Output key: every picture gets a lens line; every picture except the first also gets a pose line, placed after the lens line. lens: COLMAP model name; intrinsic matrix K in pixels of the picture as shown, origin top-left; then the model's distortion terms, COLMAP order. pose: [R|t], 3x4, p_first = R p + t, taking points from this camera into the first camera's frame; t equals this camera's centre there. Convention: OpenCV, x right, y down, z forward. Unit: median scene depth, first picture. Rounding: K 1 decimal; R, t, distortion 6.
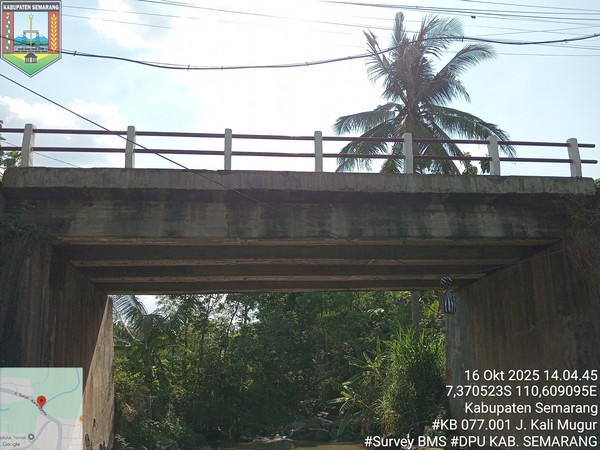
lens RADIAL K [[468.9, 0, 323.8], [0, 468.9, 224.7], [0, 0, 1]] dist [0.087739, -0.000169]
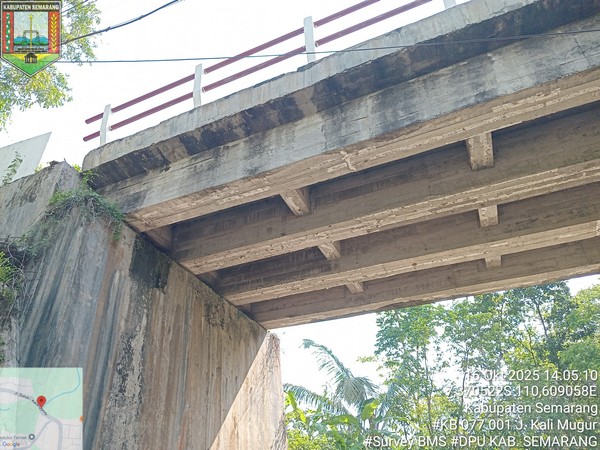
lens RADIAL K [[468.9, 0, 323.8], [0, 468.9, 224.7], [0, 0, 1]] dist [0.087739, -0.000169]
pose [[0.852829, -0.270315, -0.446781, 0.049057], [0.166237, 0.951617, -0.258438, 0.279109], [0.495024, 0.146132, 0.856503, 0.466600]]
